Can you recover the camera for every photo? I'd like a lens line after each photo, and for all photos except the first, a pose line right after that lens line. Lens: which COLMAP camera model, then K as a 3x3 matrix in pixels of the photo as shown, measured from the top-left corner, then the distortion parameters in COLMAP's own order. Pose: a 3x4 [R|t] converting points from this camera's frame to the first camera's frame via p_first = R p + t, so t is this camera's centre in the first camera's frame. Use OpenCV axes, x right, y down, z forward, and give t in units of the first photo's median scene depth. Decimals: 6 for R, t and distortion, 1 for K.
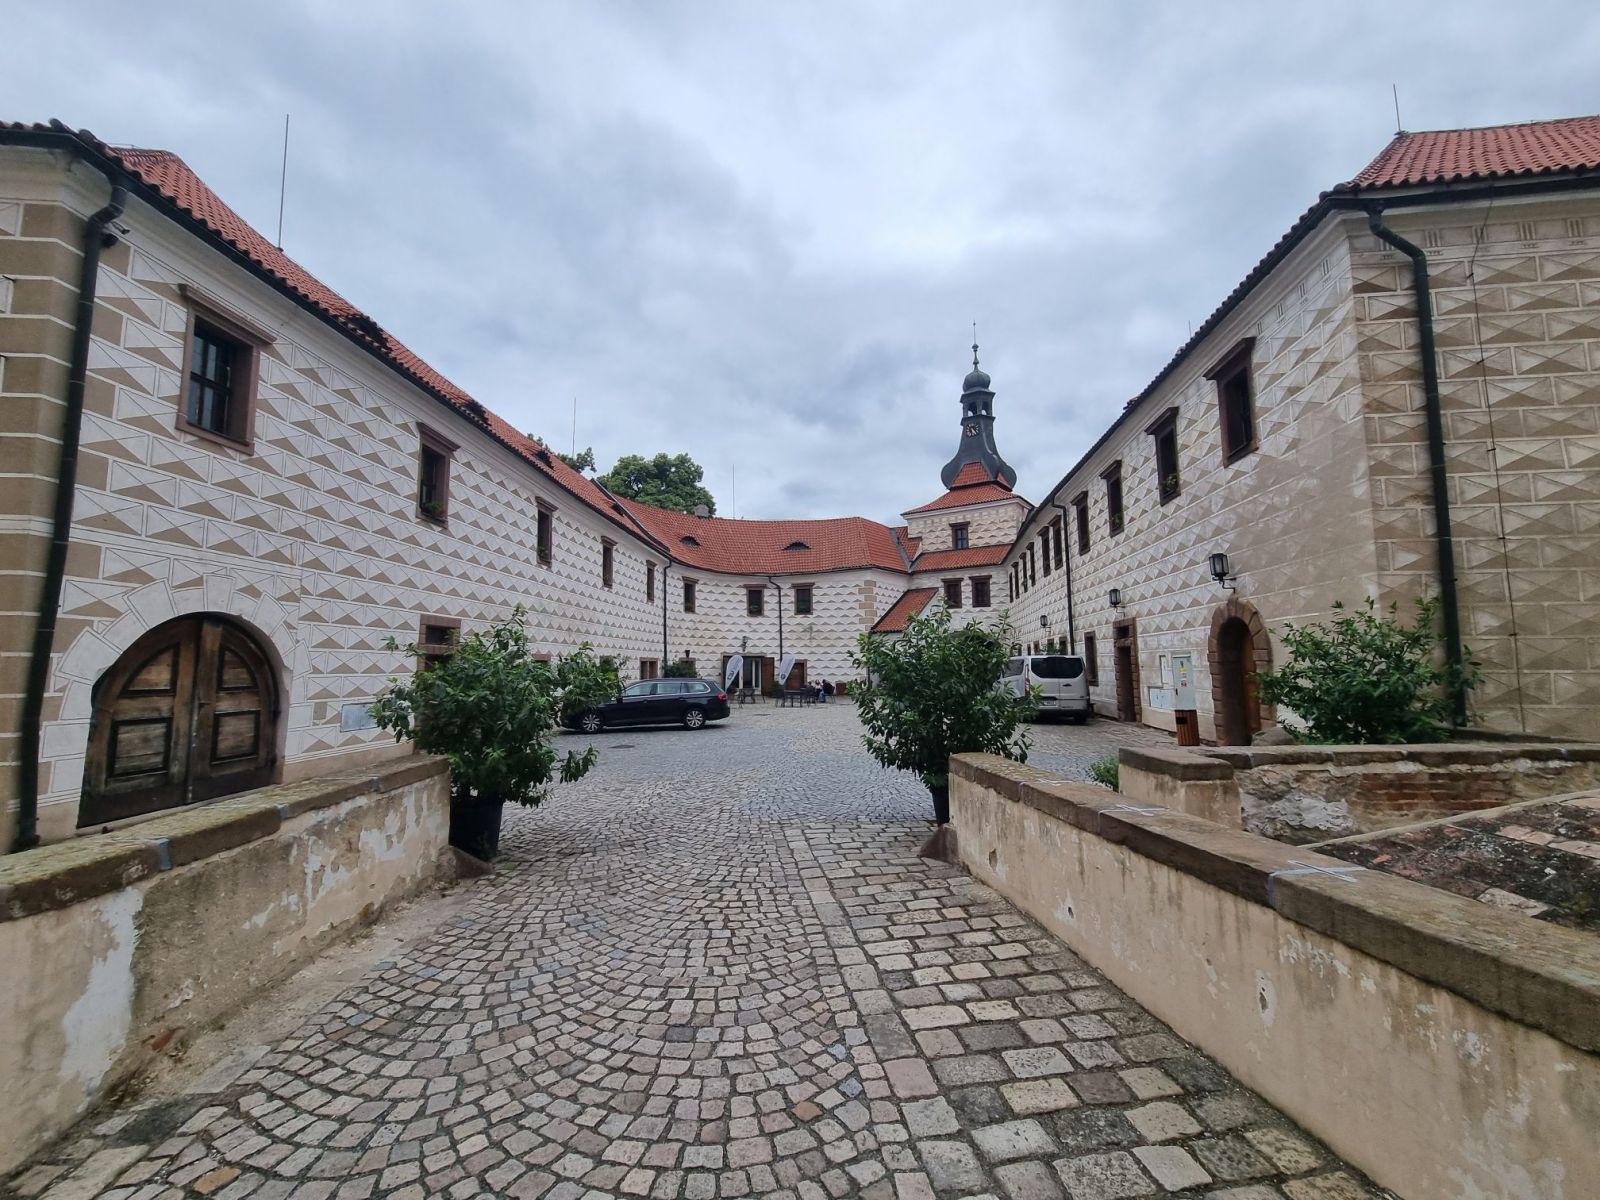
lens RADIAL K [[651.4, 0, 800.0], [0, 651.4, 600.0], [0, 0, 1]] dist [0.003265, -0.002632]
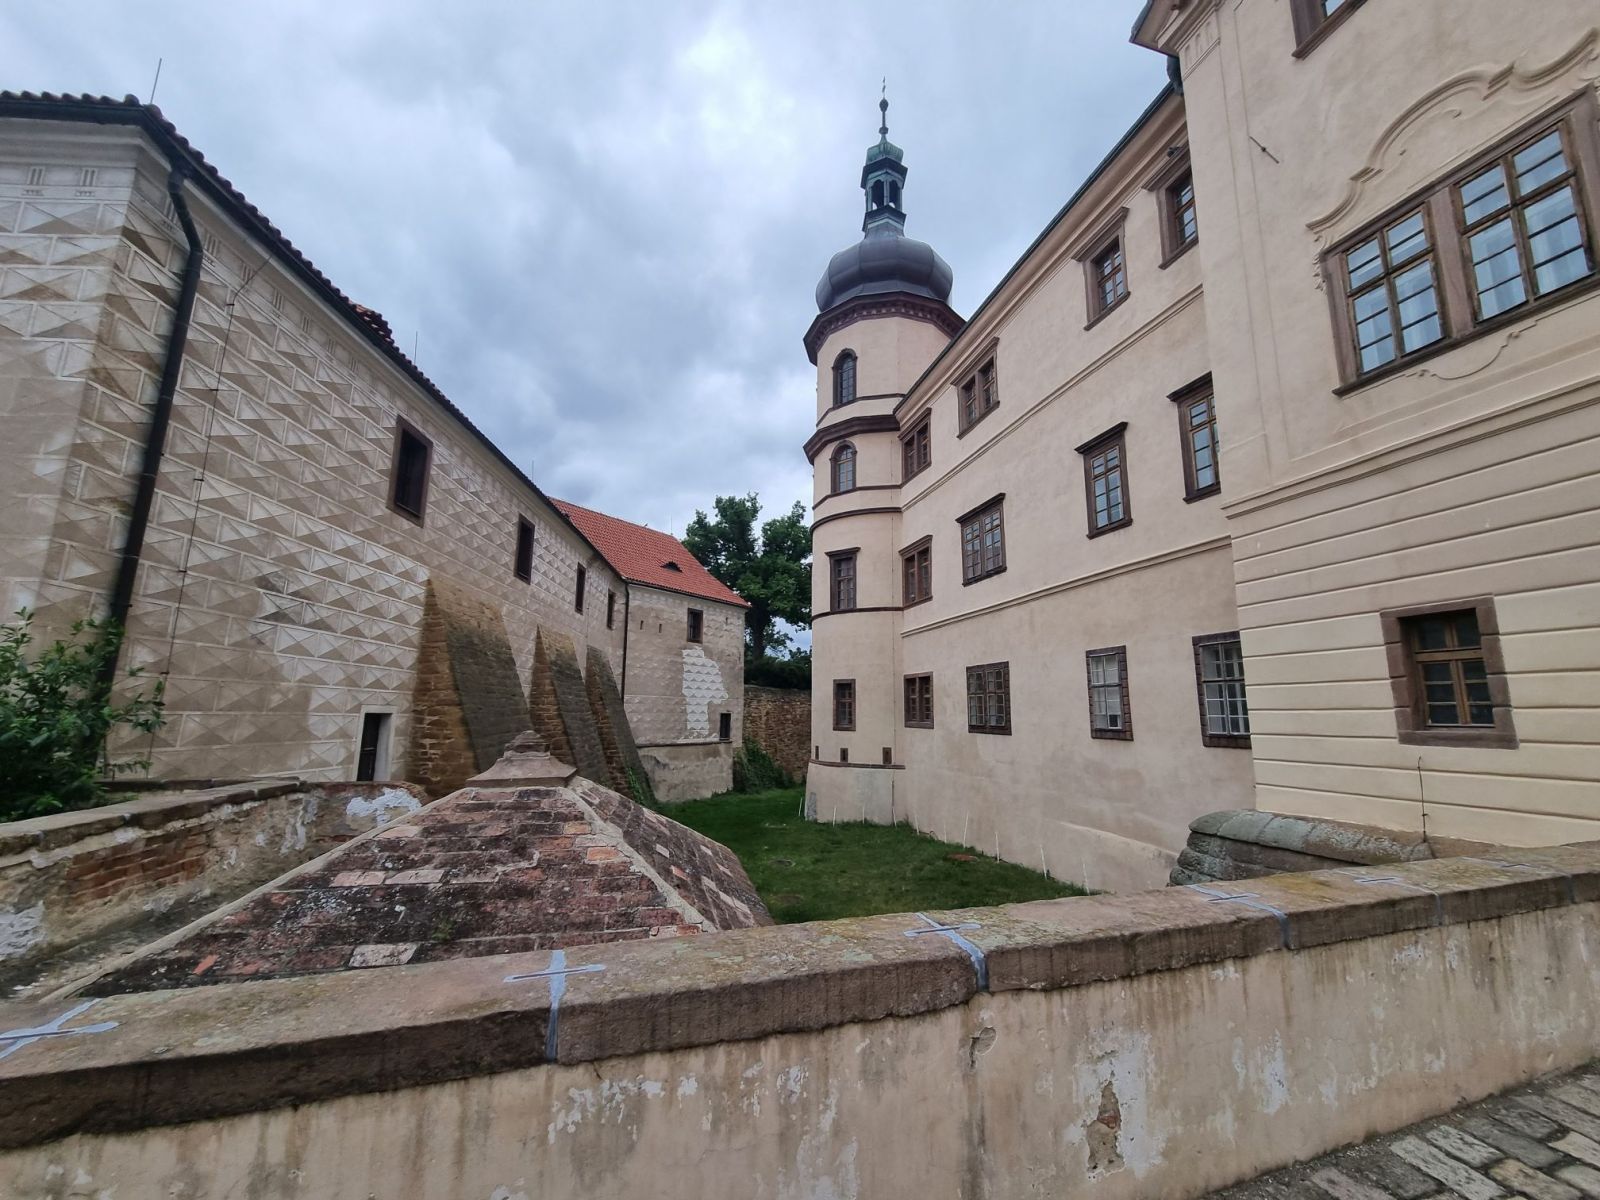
lens RADIAL K [[651.4, 0, 800.0], [0, 651.4, 600.0], [0, 0, 1]] dist [0.003265, -0.002632]
pose [[-0.200600, 0.172339, 0.964396, -0.017646], [-0.106866, 0.974682, -0.196406, 0.051884], [-0.973827, -0.142460, -0.177104, 0.401330]]
